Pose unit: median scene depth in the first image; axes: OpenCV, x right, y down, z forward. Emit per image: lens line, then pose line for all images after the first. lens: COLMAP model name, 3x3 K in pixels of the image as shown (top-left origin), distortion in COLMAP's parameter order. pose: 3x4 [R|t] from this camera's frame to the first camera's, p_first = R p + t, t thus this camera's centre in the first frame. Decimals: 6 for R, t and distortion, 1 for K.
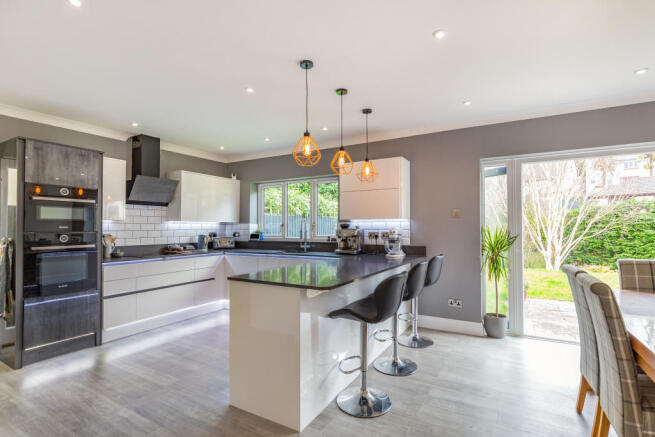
lens RADIAL K [[322.7, 0, 327.5], [0, 322.7, 218.5], [0, 0, 1]] dist [0.000165, 0.000004]
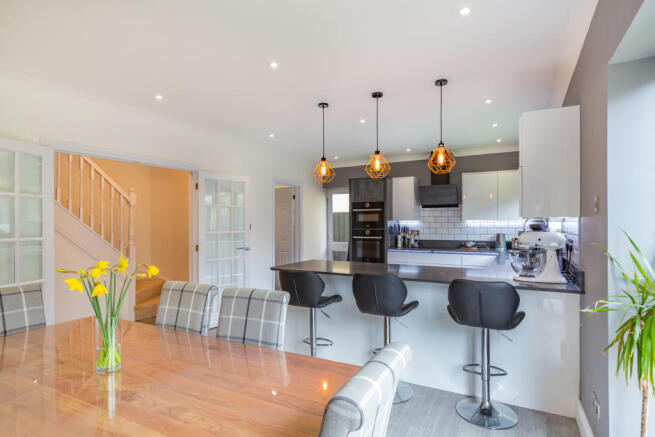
lens RADIAL K [[362.6, 0, 327.5], [0, 362.6, 218.5], [0, 0, 1]] dist [-0.000263, -0.000030]
pose [[0.042206, -0.009639, -0.999062, 0.970415], [0.032150, 0.999449, -0.008284, -0.001906], [0.998592, -0.031770, 0.042493, 0.620423]]
